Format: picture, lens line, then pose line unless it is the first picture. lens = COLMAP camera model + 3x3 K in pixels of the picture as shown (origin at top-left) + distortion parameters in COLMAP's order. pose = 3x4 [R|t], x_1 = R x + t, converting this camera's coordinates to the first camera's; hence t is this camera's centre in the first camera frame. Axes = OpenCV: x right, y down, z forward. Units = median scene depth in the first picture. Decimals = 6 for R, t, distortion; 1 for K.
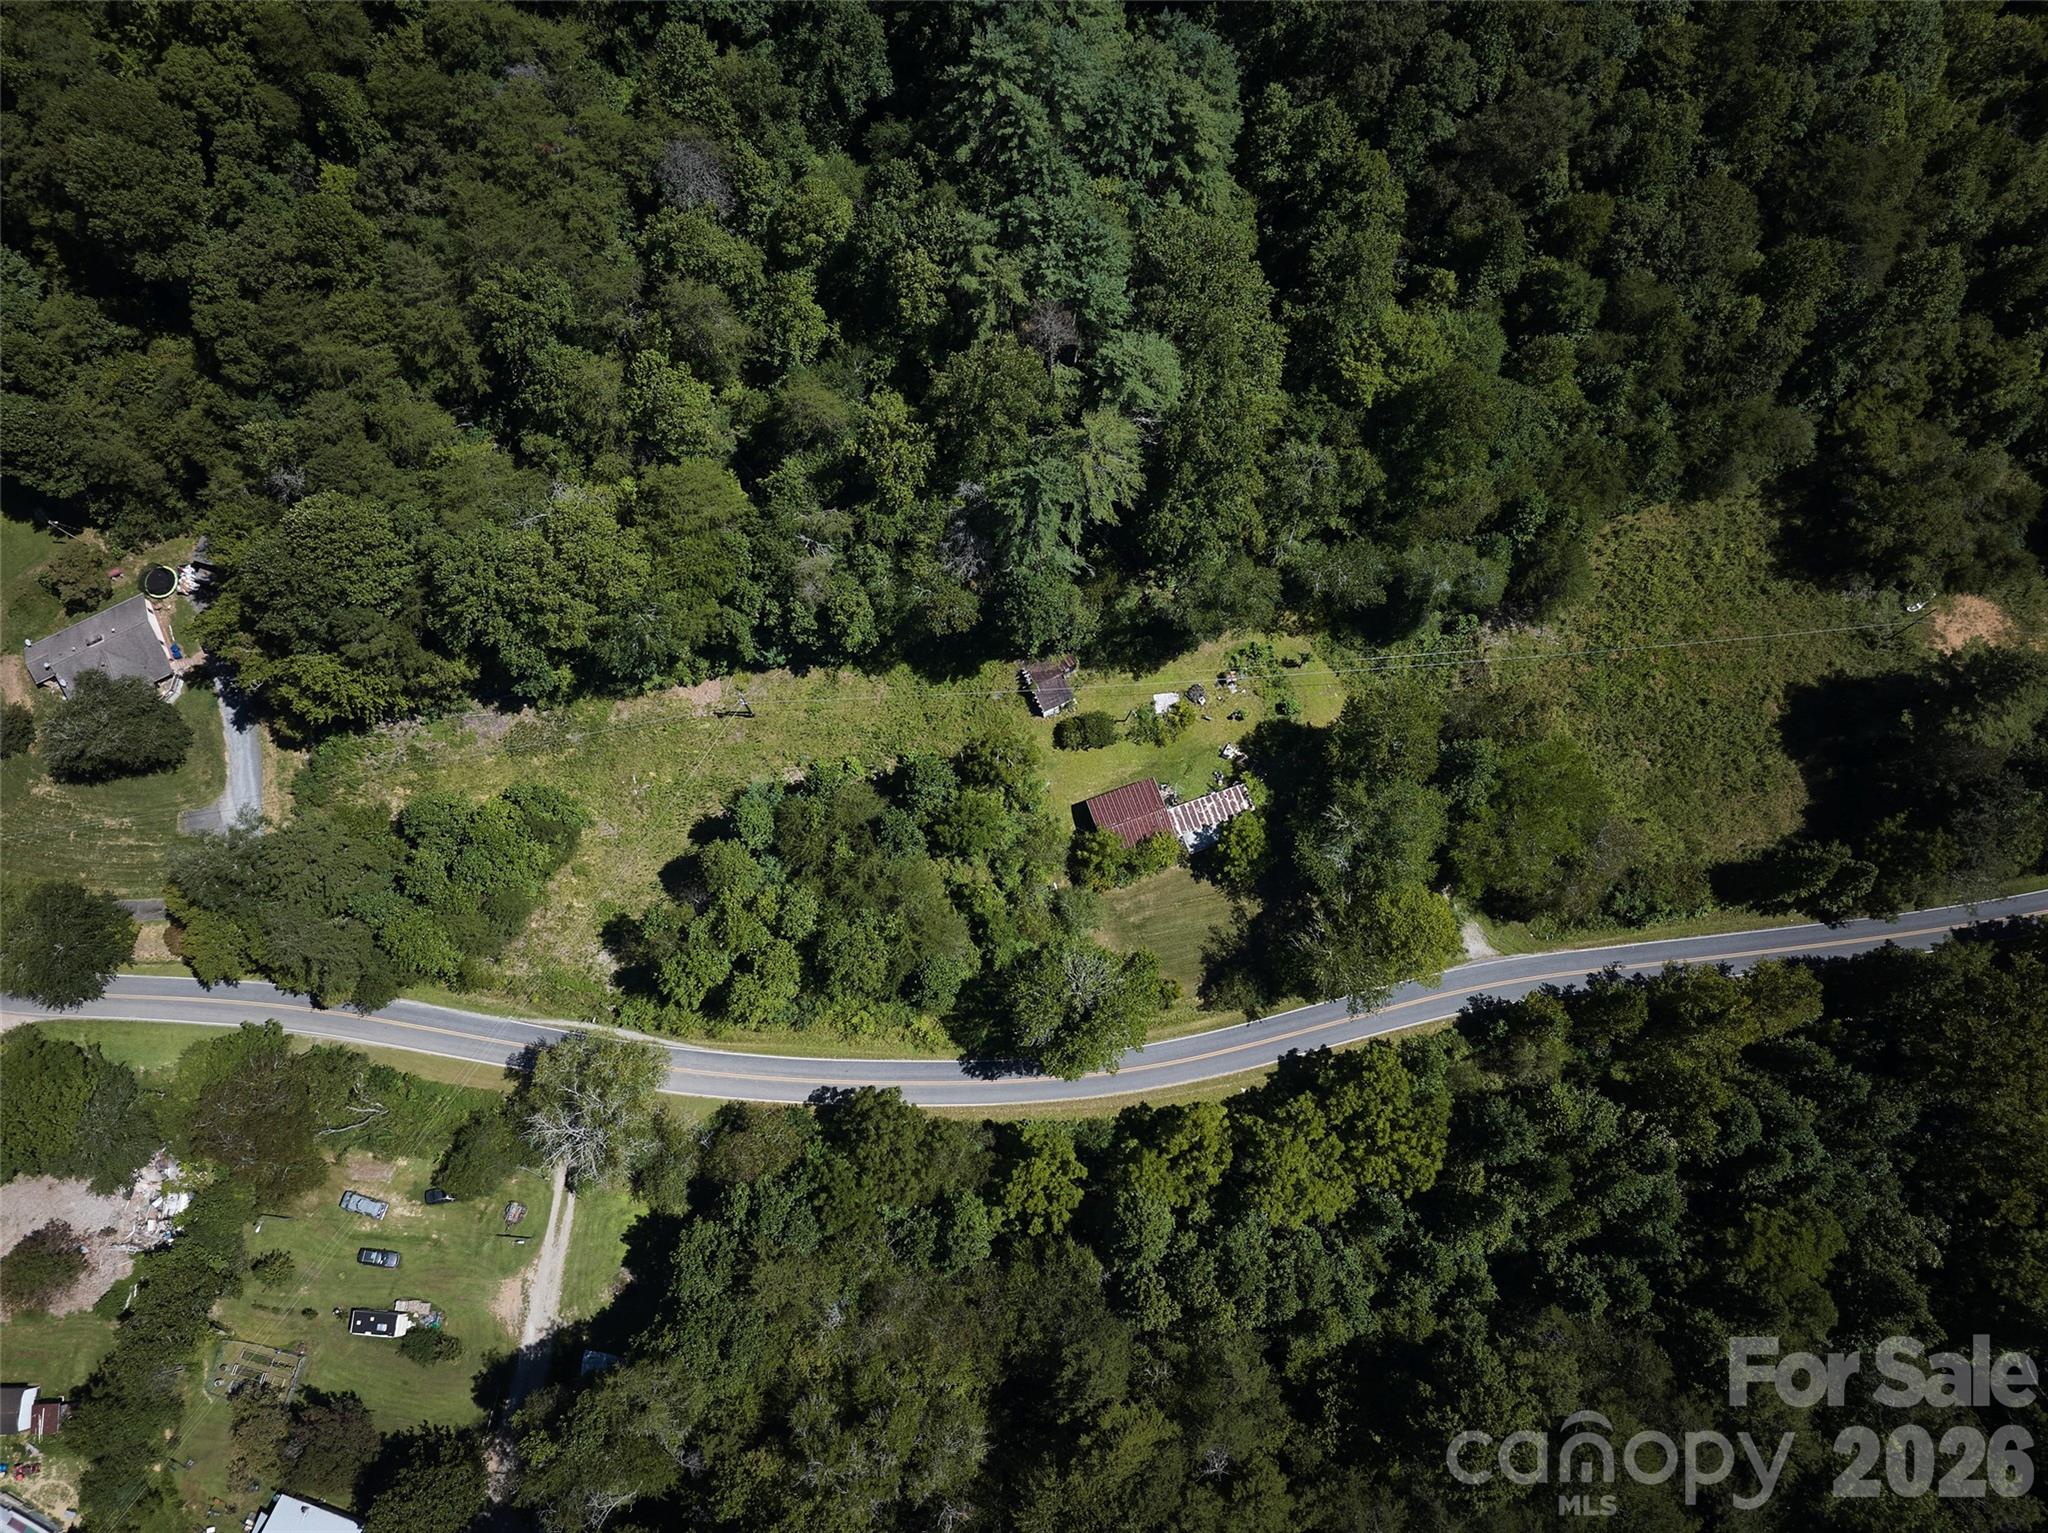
lens RADIAL K [[1445.3, 0, 1032.3], [0, 1445.3, 751.8], [0, 0, 1]] dist [-0.035898, -0.007305]
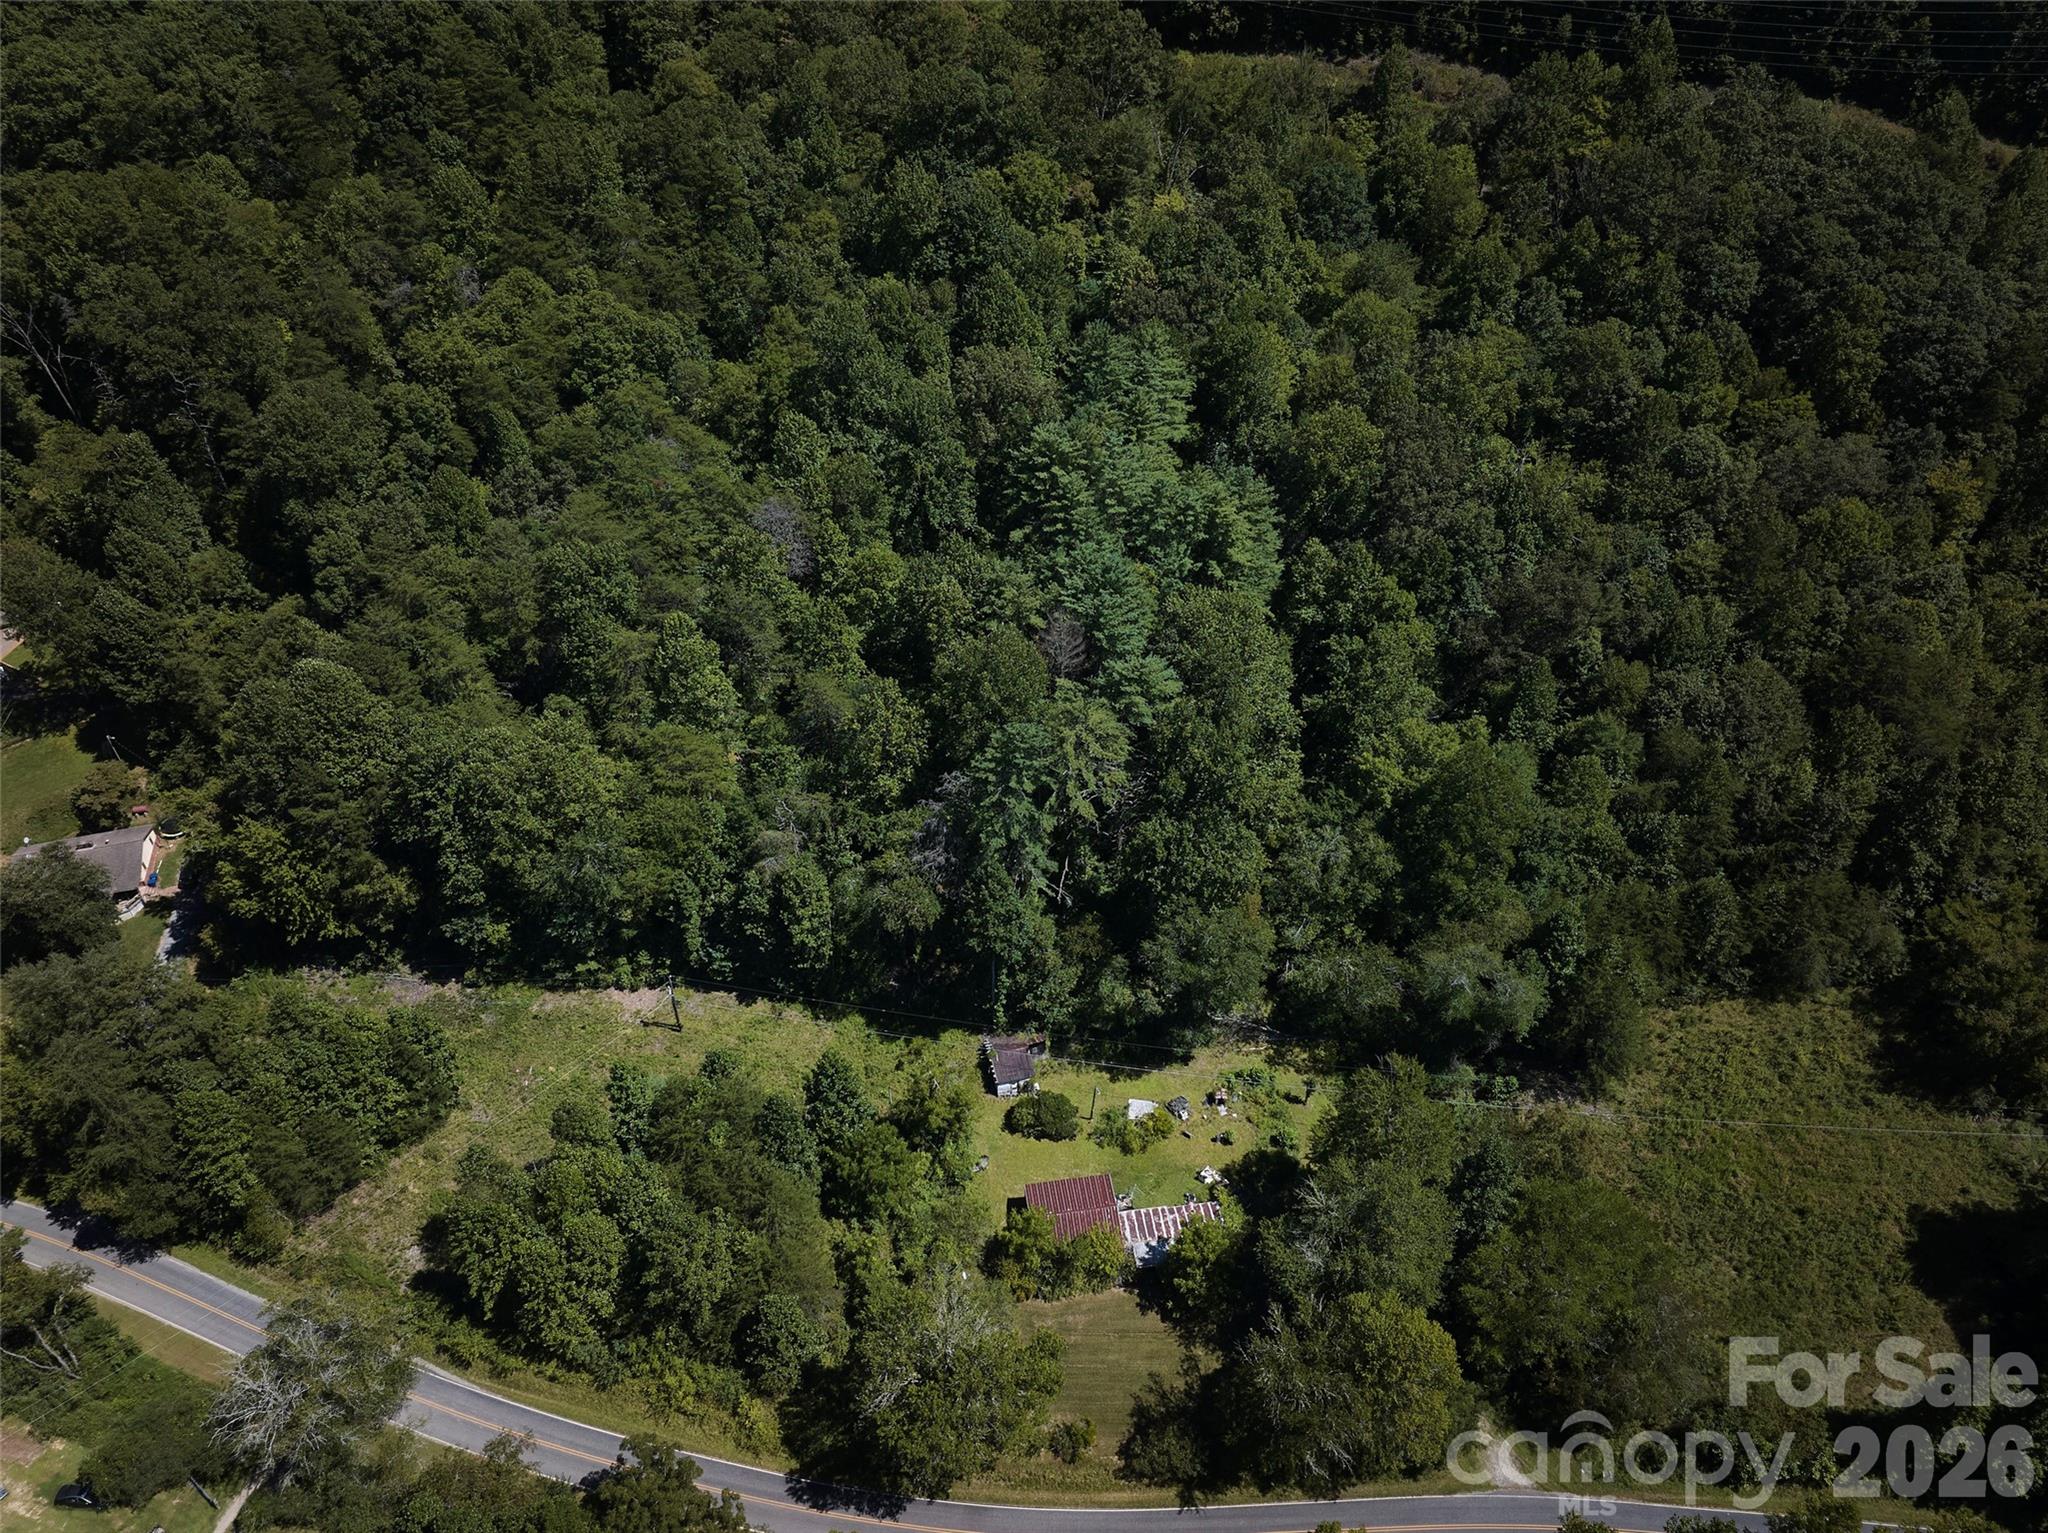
lens RADIAL K [[1445.3, 0, 1032.3], [0, 1445.3, 751.8], [0, 0, 1]] dist [-0.035898, -0.007305]
pose [[0.980058, 0.125991, -0.153667, 0.145533], [-0.191869, 0.801203, -0.566798, 0.320056], [0.051707, 0.584978, 0.809399, 0.192692]]
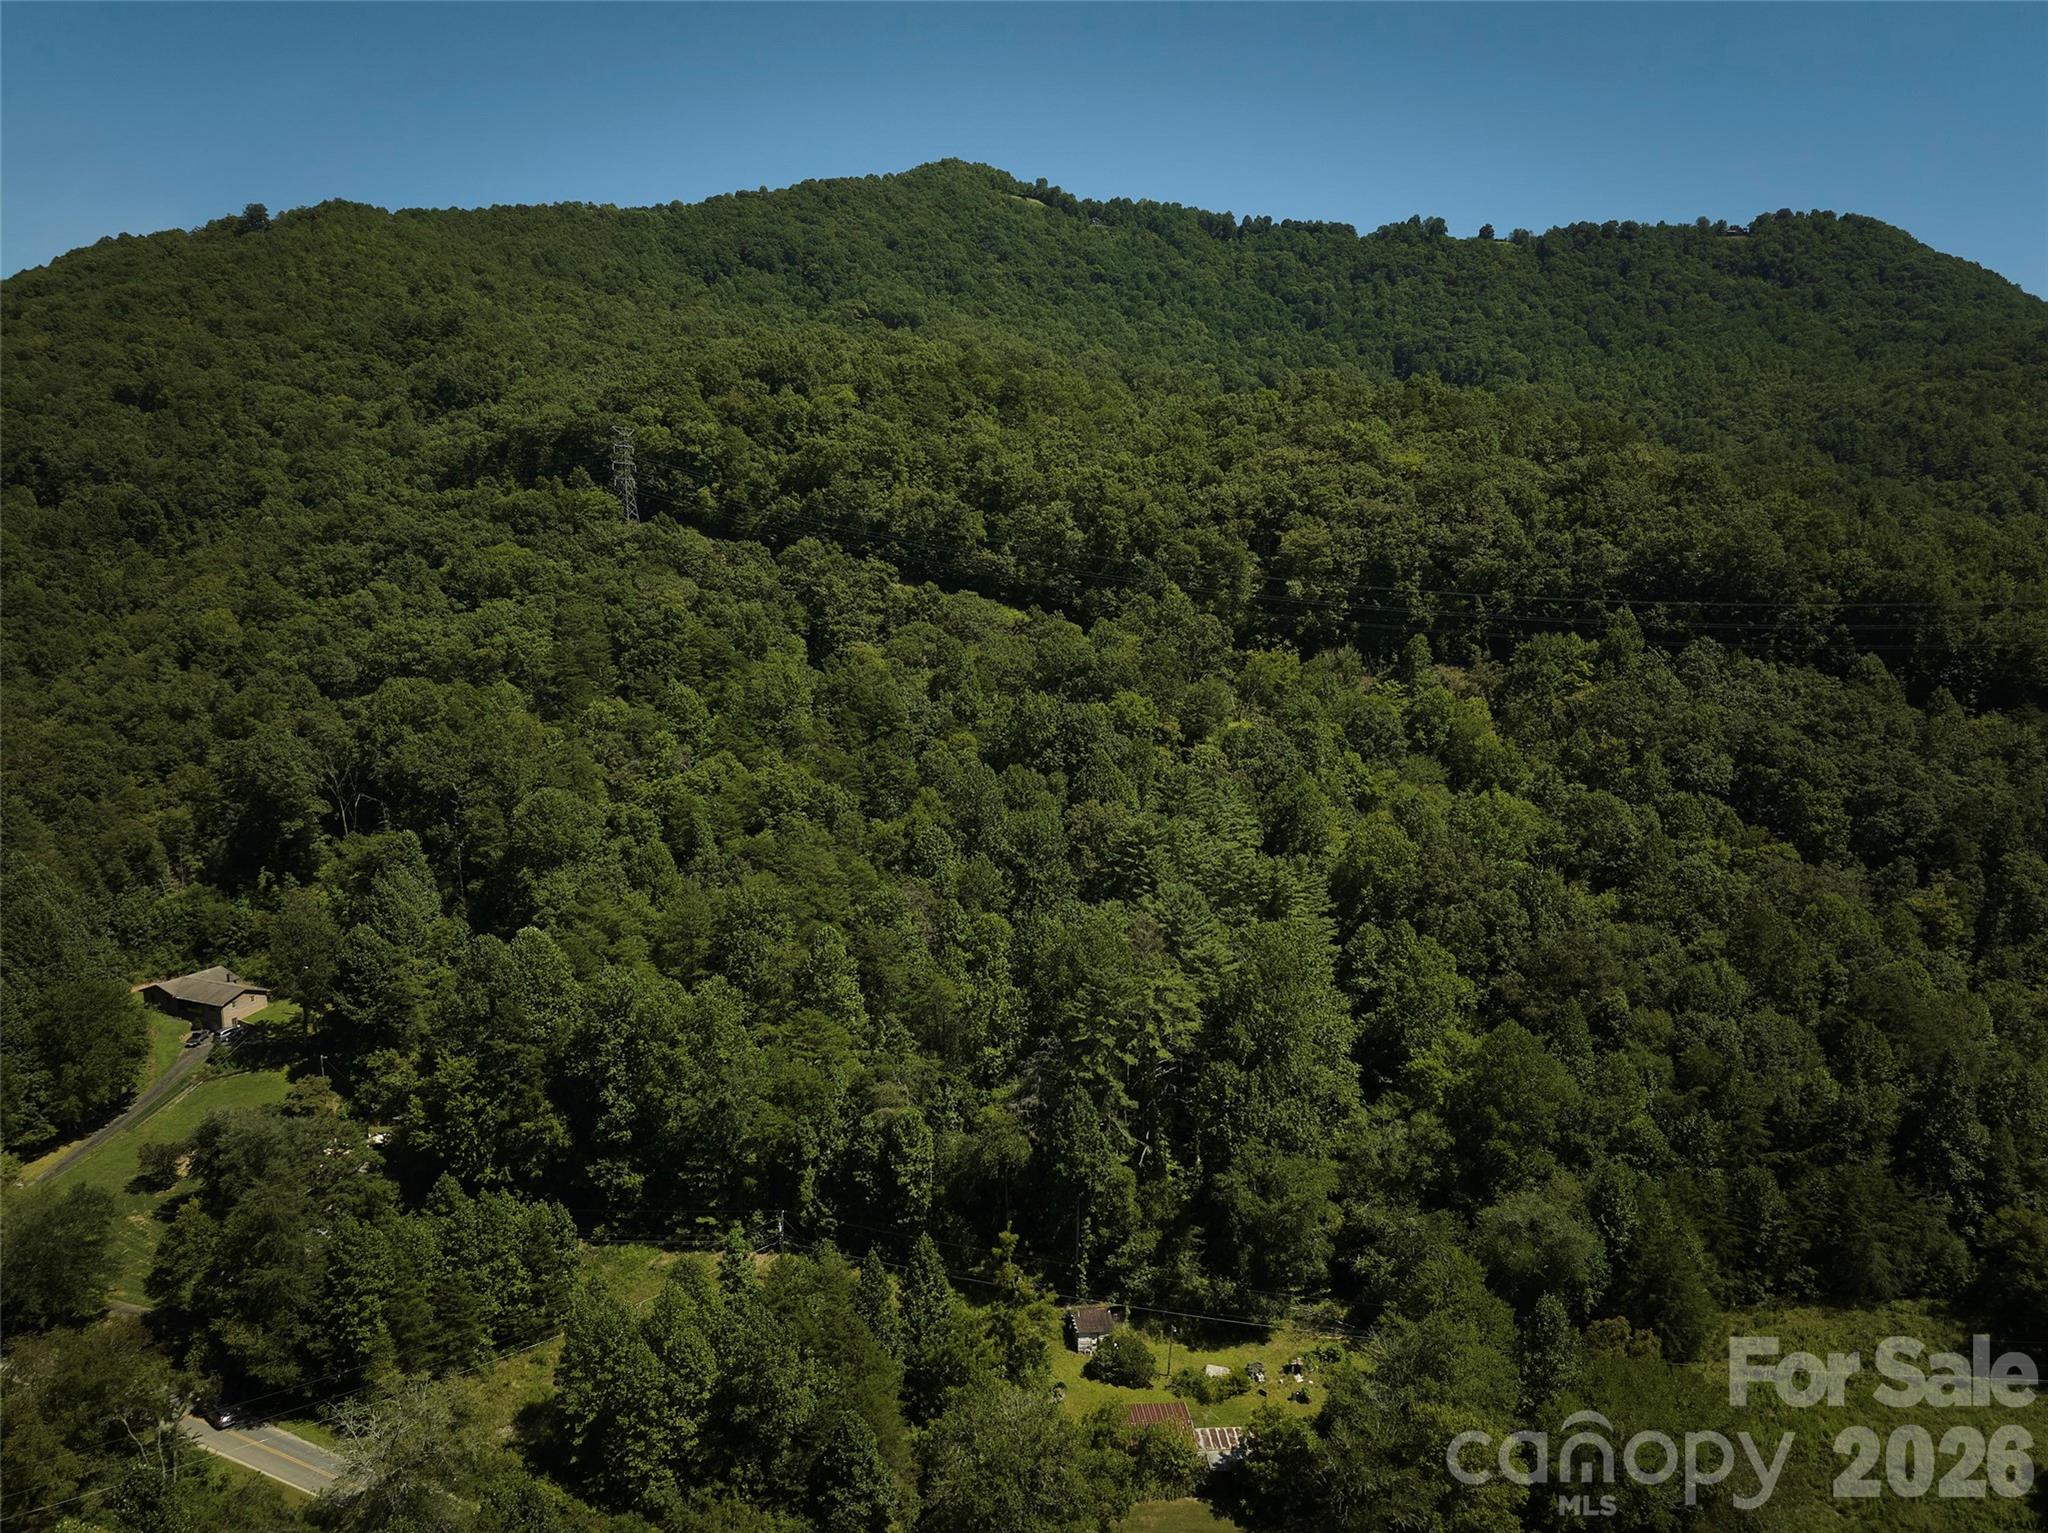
lens RADIAL K [[1452.0, 0, 1032.1], [0, 1452.0, 747.5], [0, 0, 1]] dist [-0.040965, -0.000830]
pose [[0.960692, 0.037009, -0.275138, 0.228523], [-0.267817, 0.384532, -0.883408, 0.676972], [0.073105, 0.922370, 0.379328, 0.338132]]
